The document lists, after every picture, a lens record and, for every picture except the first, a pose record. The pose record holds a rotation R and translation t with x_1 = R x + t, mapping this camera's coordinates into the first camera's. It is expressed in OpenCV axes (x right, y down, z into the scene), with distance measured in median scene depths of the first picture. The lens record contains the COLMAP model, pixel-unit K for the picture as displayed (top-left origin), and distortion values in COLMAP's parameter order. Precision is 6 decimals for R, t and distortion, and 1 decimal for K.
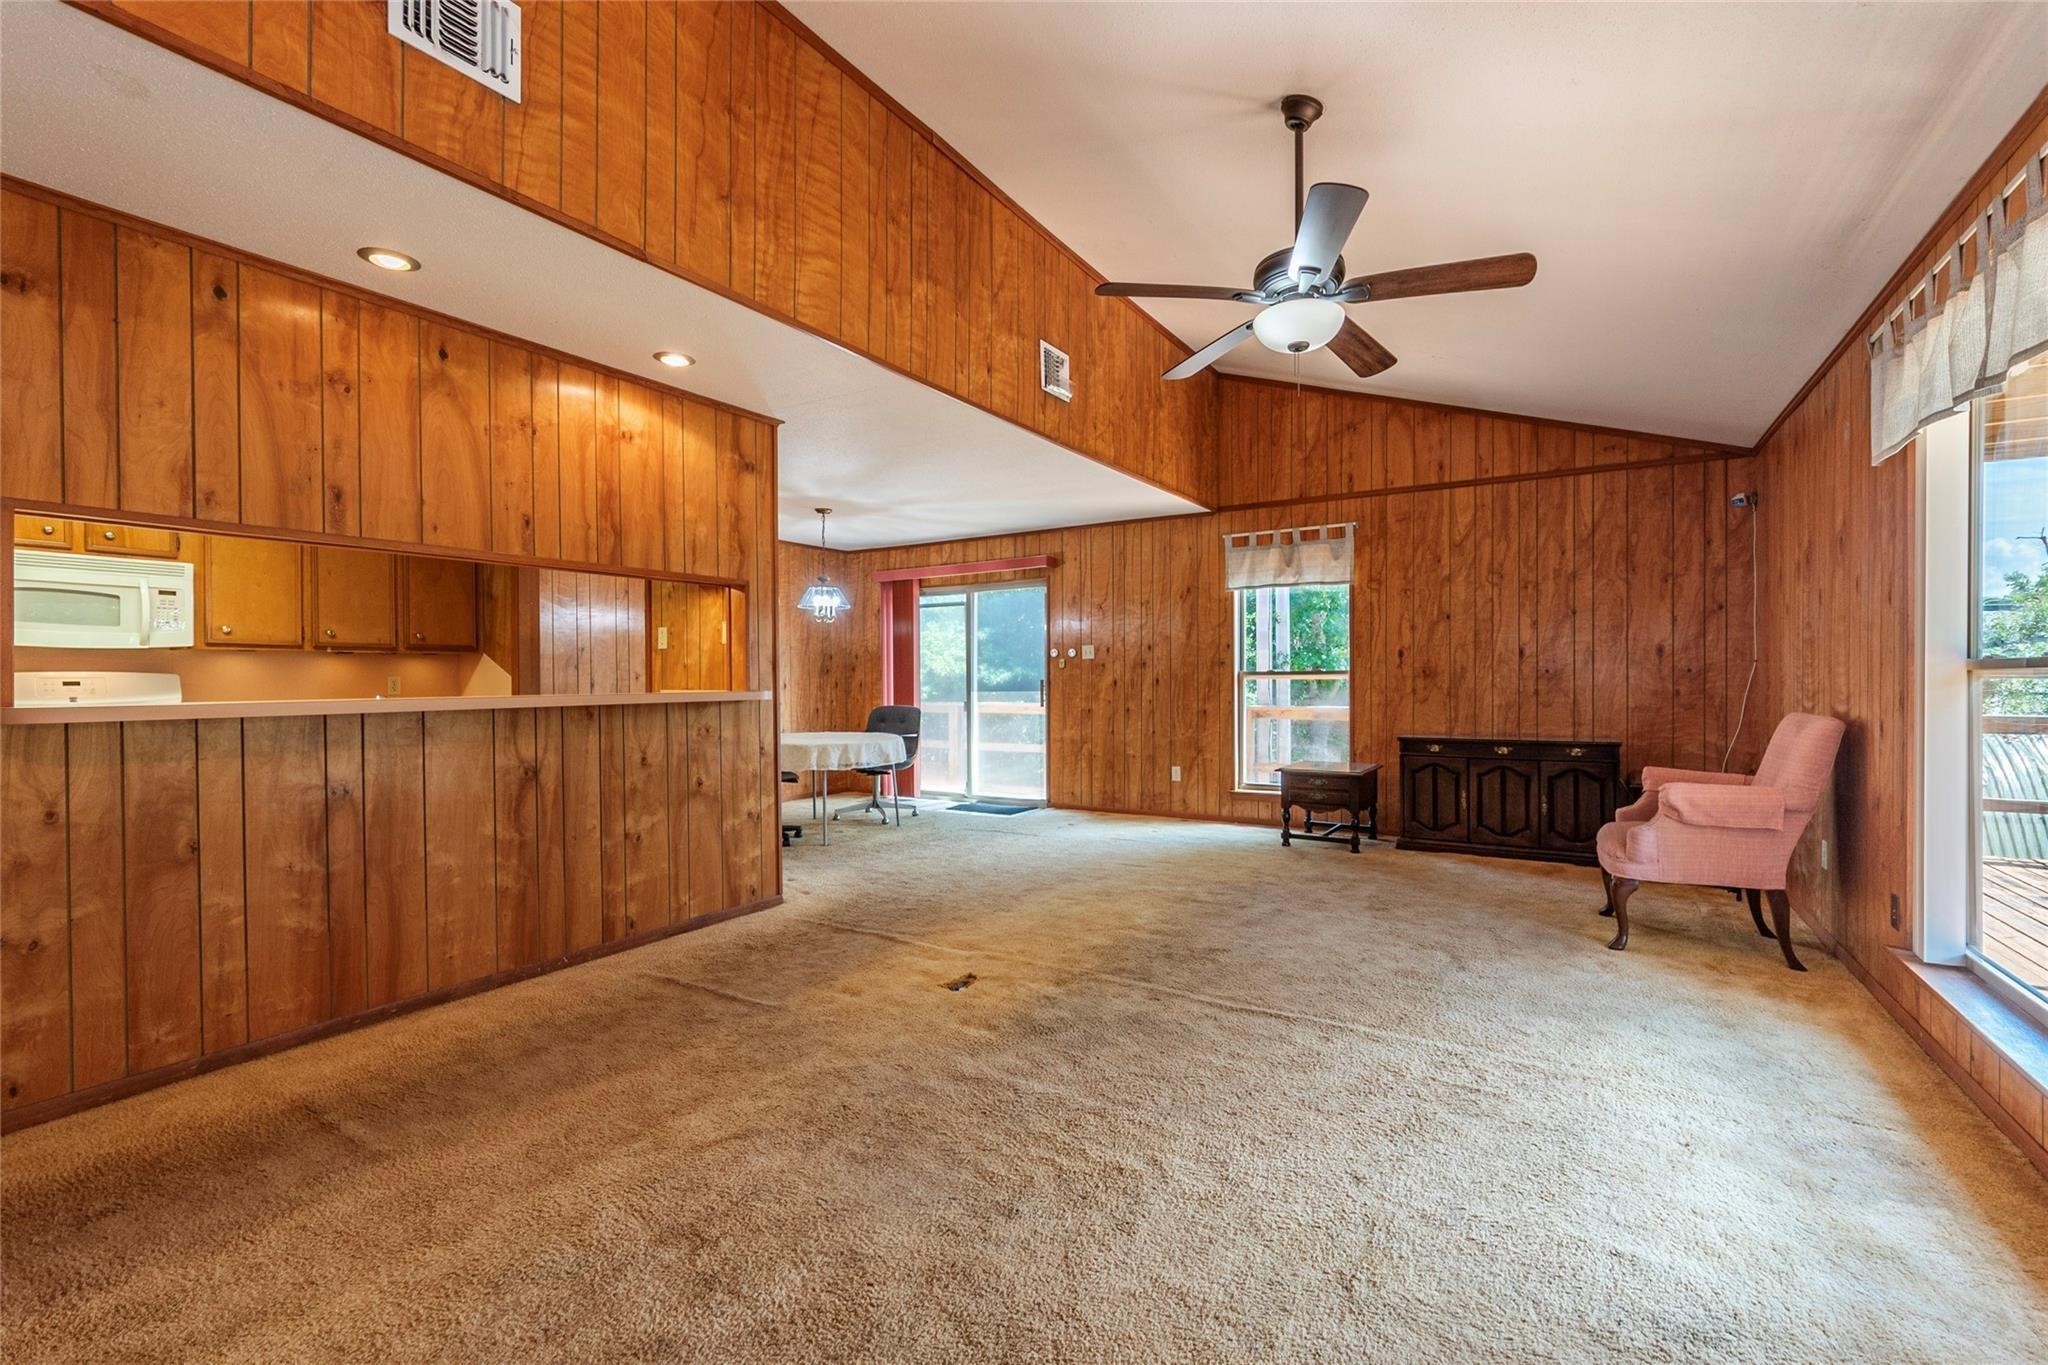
lens RADIAL K [[904.3, 0, 1030.1], [0, 904.3, 681.9], [0, 0, 1]] dist [-0.001969, 0.000048]
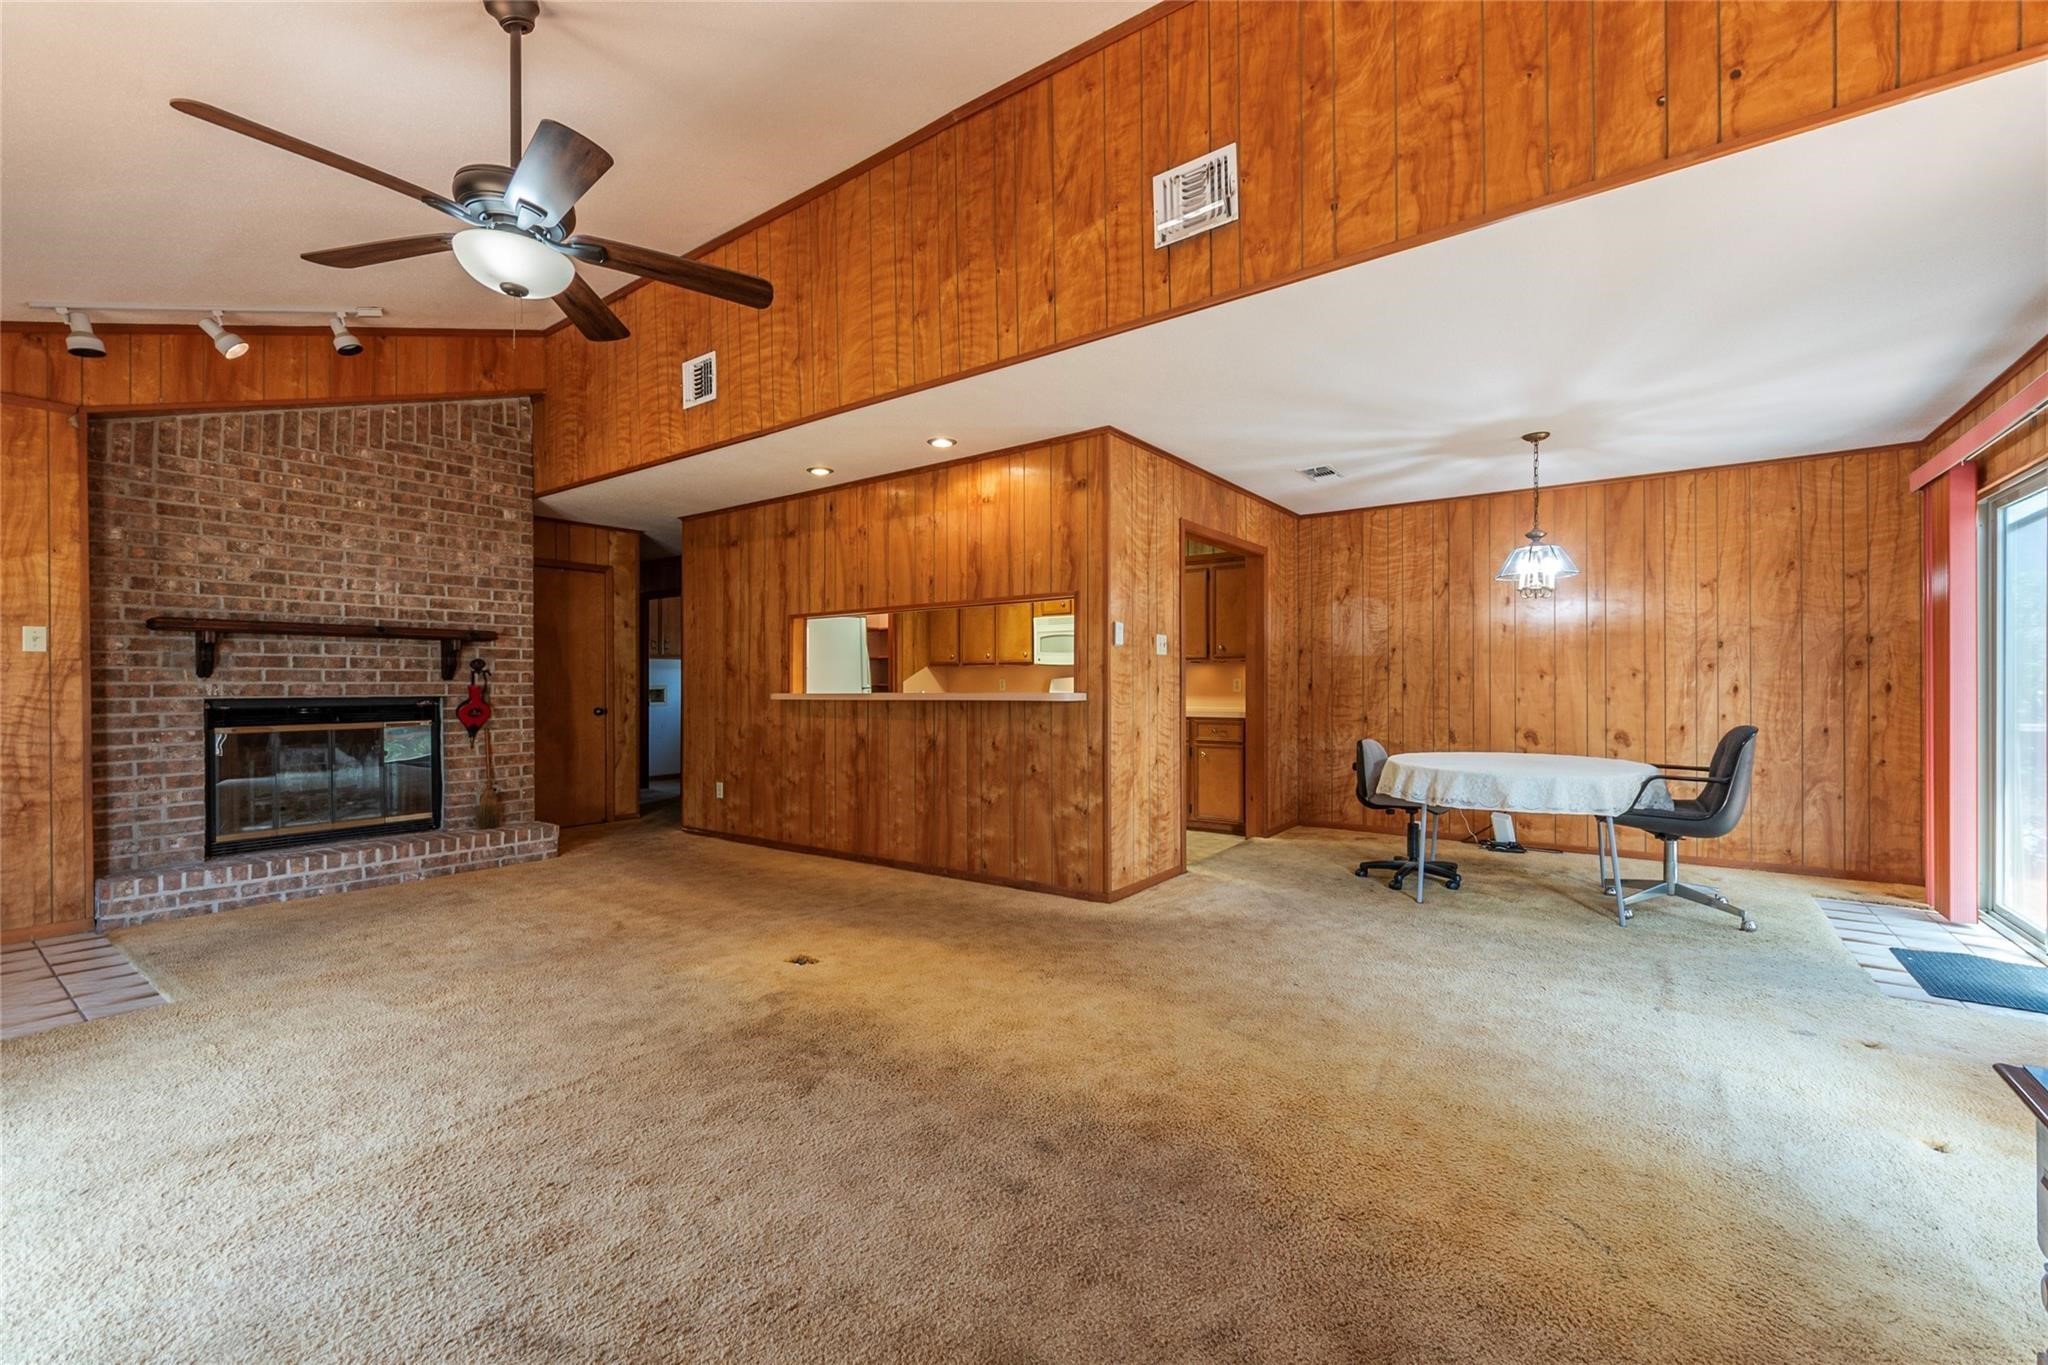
lens RADIAL K [[840.5, 0, 1037.4], [0, 840.5, 684.6], [0, 0, 1]] dist [-0.003537, -0.001530]
pose [[-0.084972, 0.005439, -0.996369, 0.772314], [0.001327, 0.999985, 0.005345, -0.005818], [0.996382, -0.000868, -0.084977, 1.159611]]
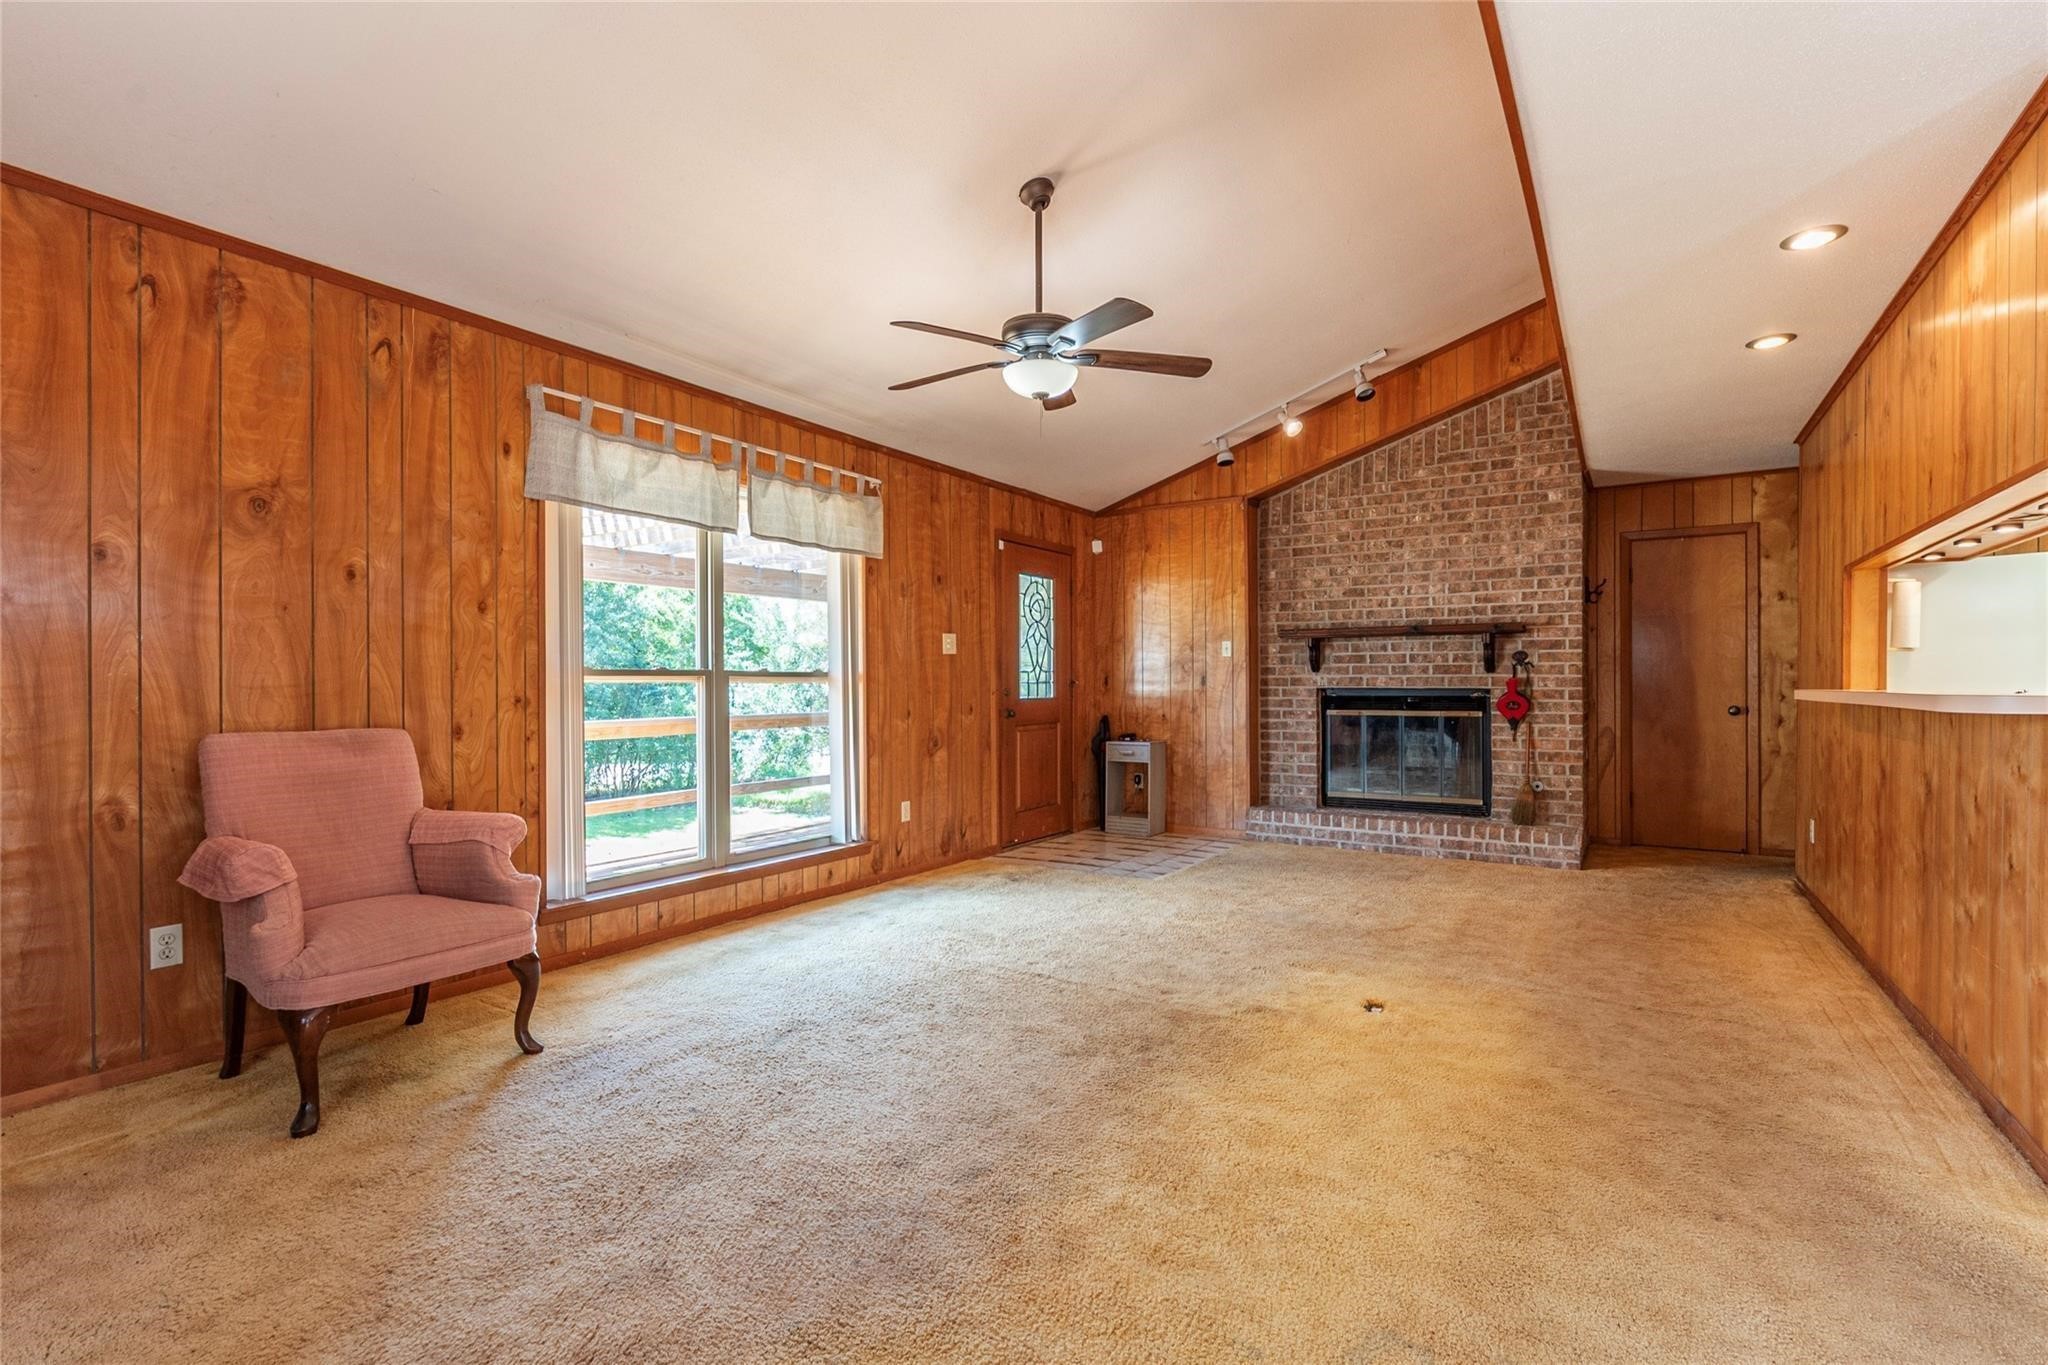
lens RADIAL K [[918.8, 0, 1031.7], [0, 918.8, 686.4], [0, 0, 1]] dist [0.002946, 0.000024]
pose [[-0.999805, 0.007469, 0.018287, 0.216424], [0.007639, 0.999928, 0.009275, -0.004286], [-0.018216, 0.009413, -0.999790, 1.643160]]
